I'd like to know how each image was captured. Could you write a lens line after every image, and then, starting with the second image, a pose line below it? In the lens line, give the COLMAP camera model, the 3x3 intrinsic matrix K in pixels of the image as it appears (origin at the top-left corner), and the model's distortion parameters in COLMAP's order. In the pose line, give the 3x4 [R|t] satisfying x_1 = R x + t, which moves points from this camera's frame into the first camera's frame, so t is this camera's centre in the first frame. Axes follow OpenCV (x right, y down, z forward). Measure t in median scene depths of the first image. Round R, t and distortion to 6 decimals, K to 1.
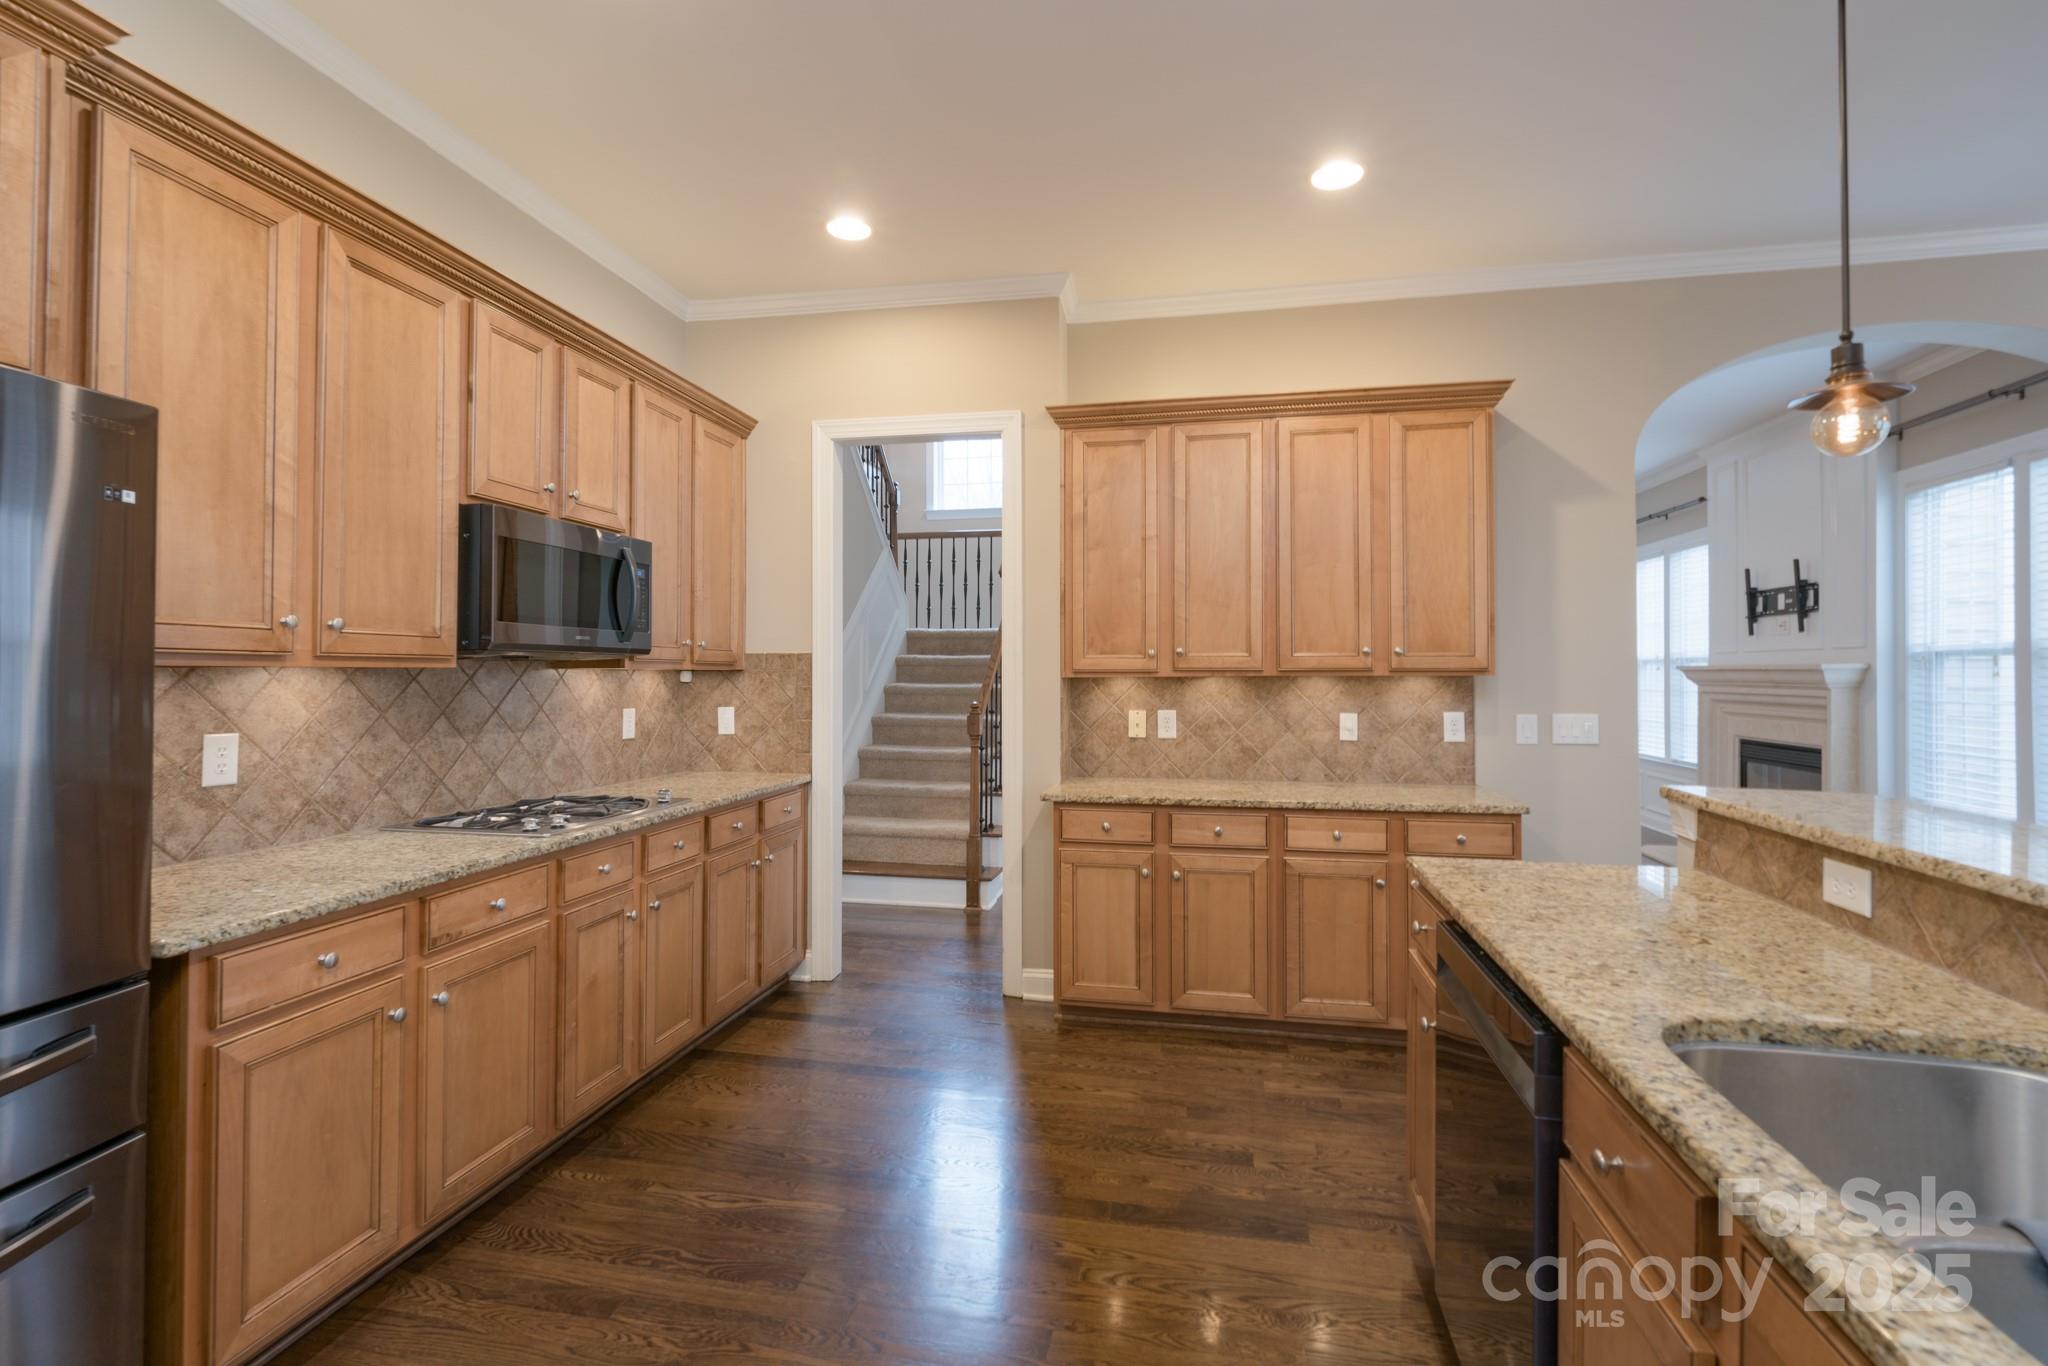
lens RADIAL K [[924.6, 0, 1021.4], [0, 924.6, 664.9], [0, 0, 1]] dist [-0.010606, -0.000117]
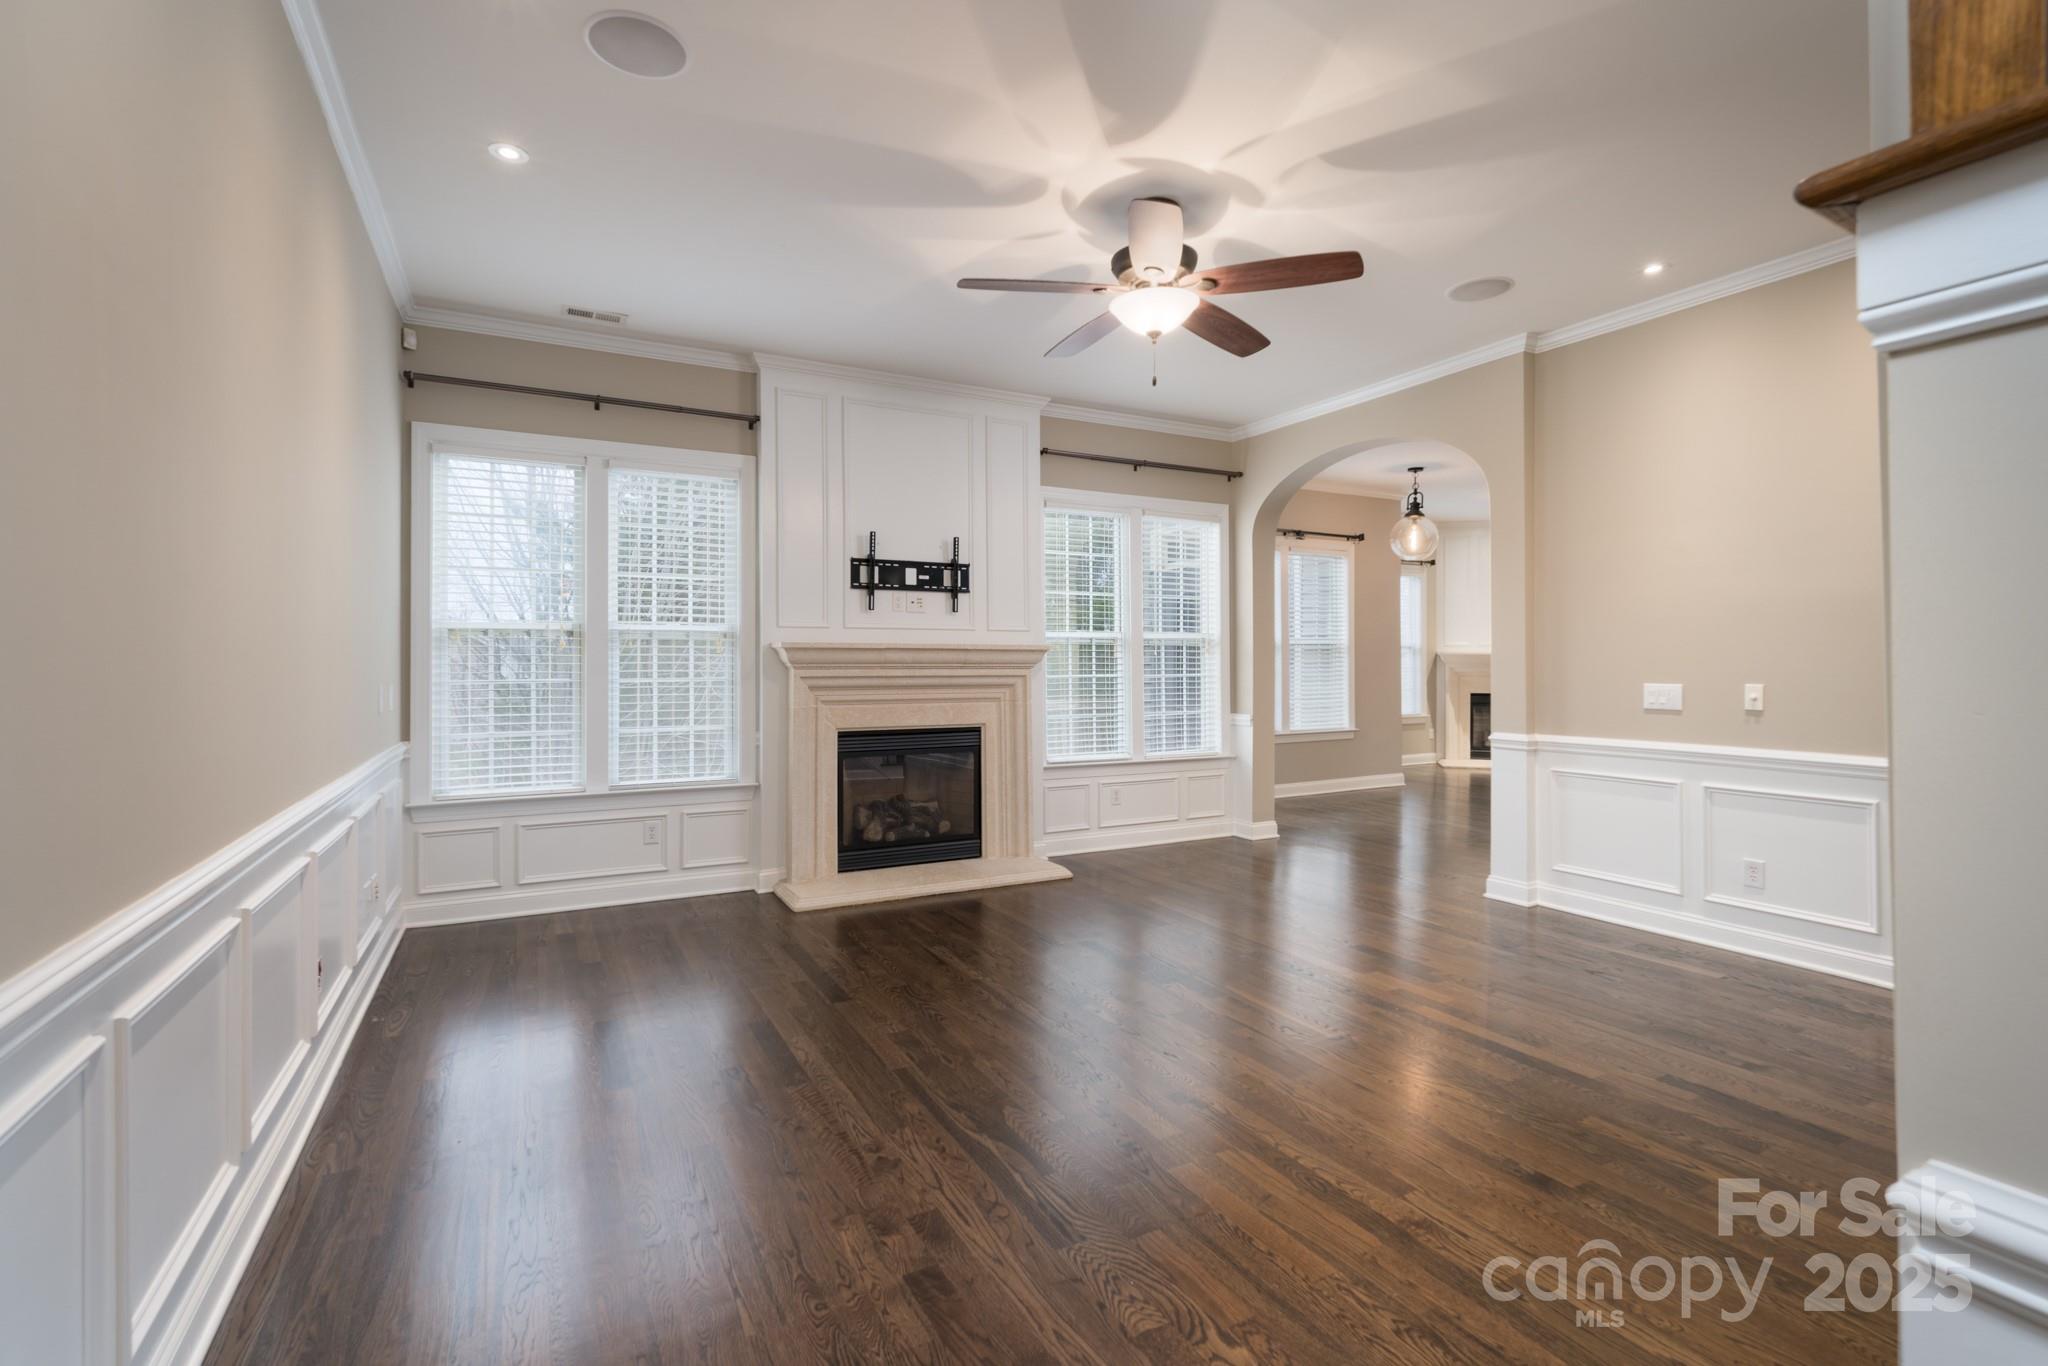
lens RADIAL K [[928.0, 0, 1024.0], [0, 928.0, 658.2], [0, 0, 1]] dist [-0.002855, -0.000601]
pose [[-0.642285, 0.005978, 0.766443, 0.063917], [-0.005760, 0.999904, -0.012627, 0.040988], [-0.766445, -0.012525, -0.642188, 2.422355]]
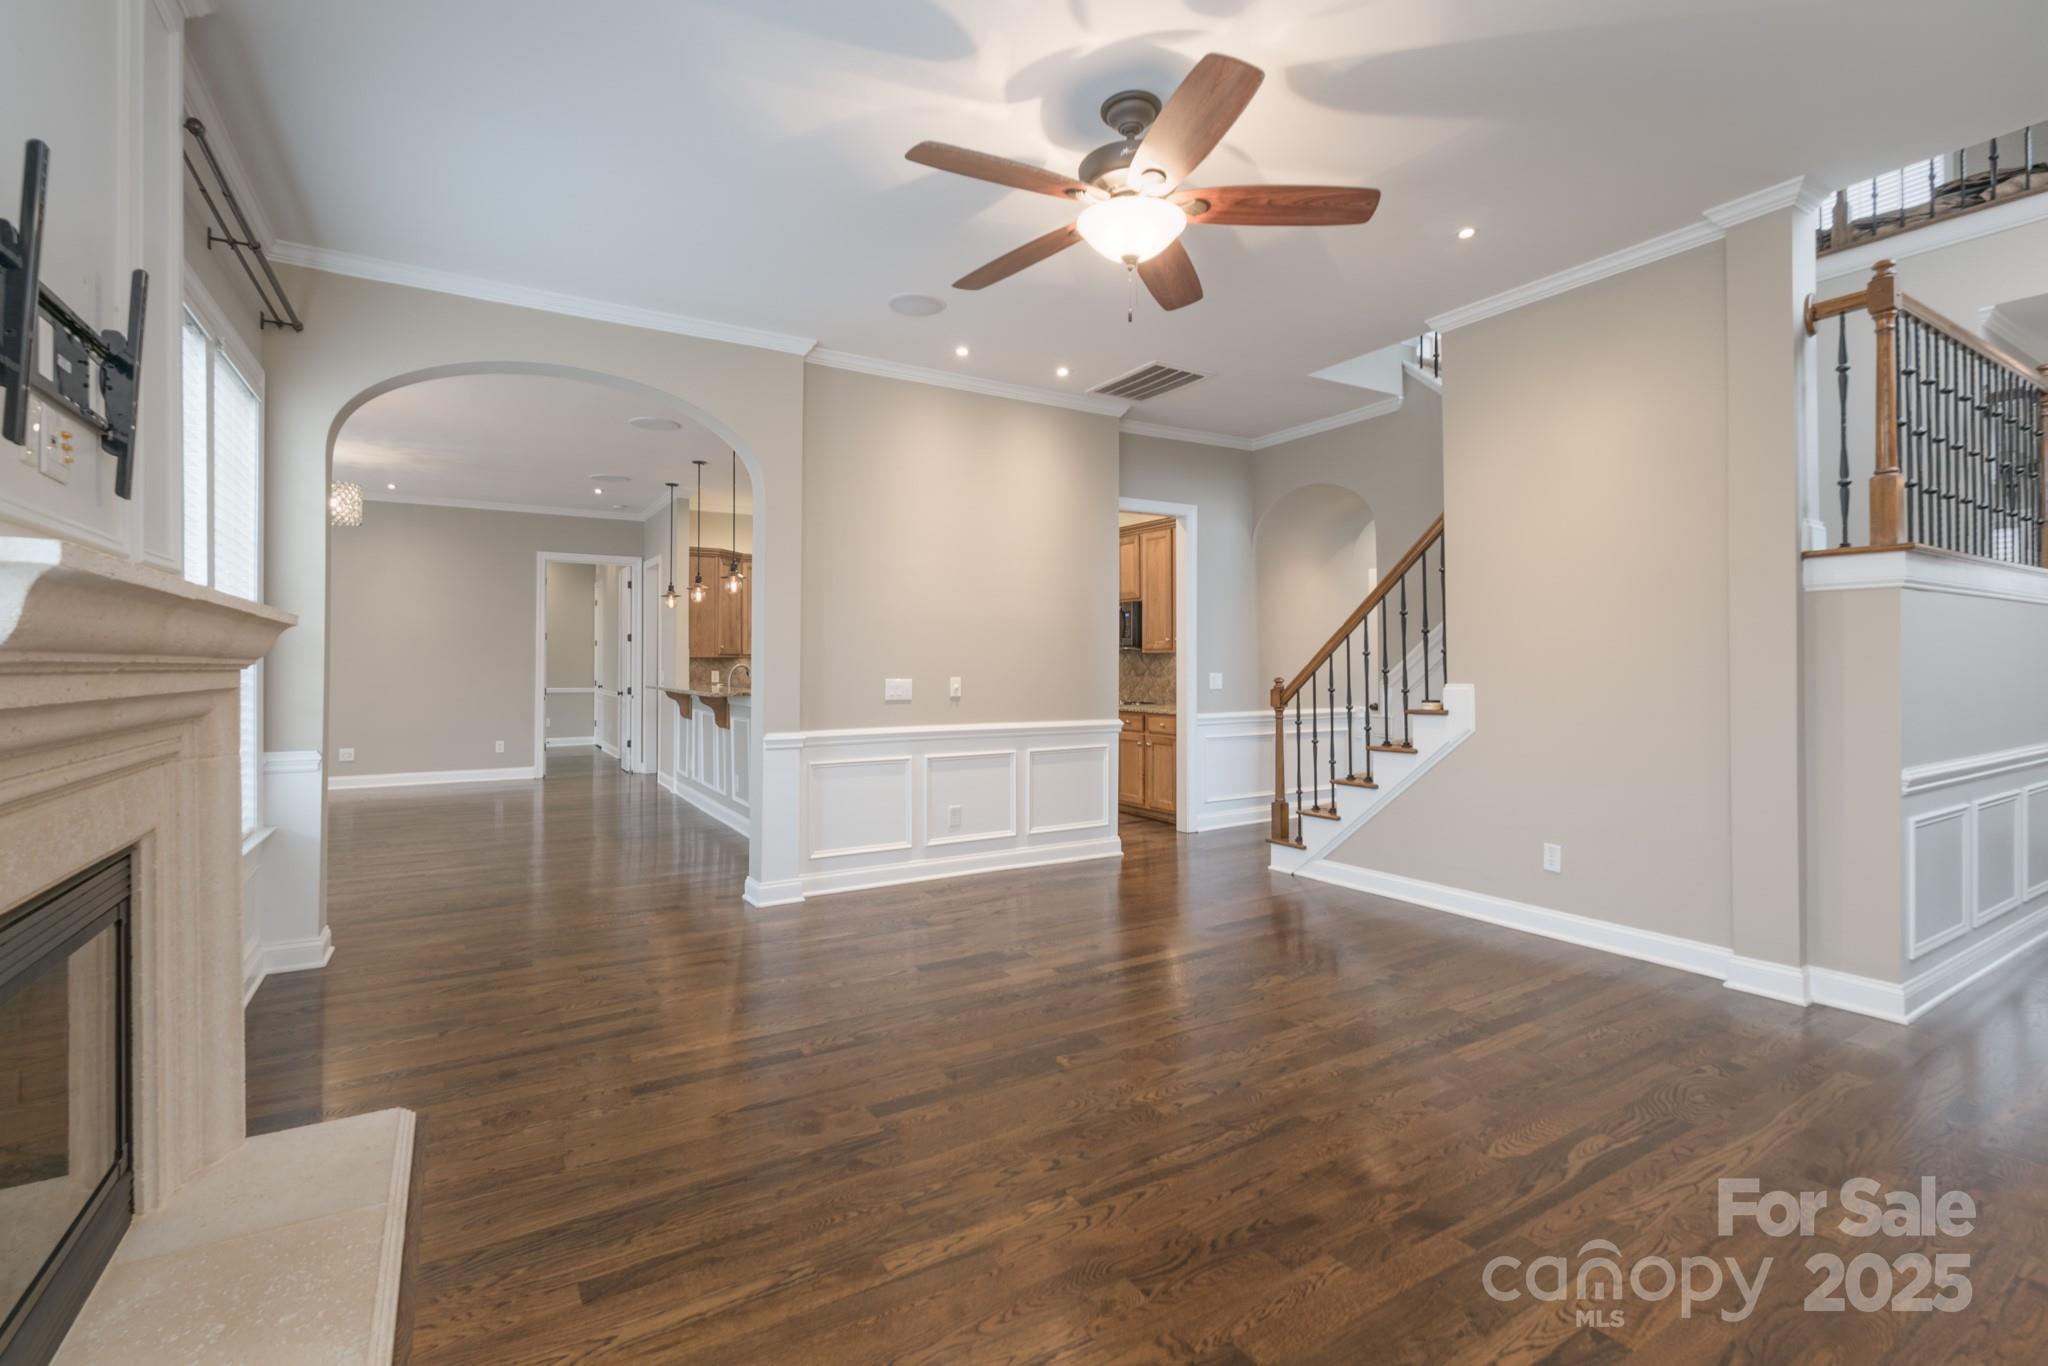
lens RADIAL K [[918.8, 0, 1017.3], [0, 918.8, 658.0], [0, 0, 1]] dist [-0.002137, -0.000712]
pose [[-0.730594, -0.002403, -0.682807, 1.286045], [0.008917, 0.999875, -0.013060, 0.041464], [0.682753, -0.015631, -0.730482, 2.213525]]
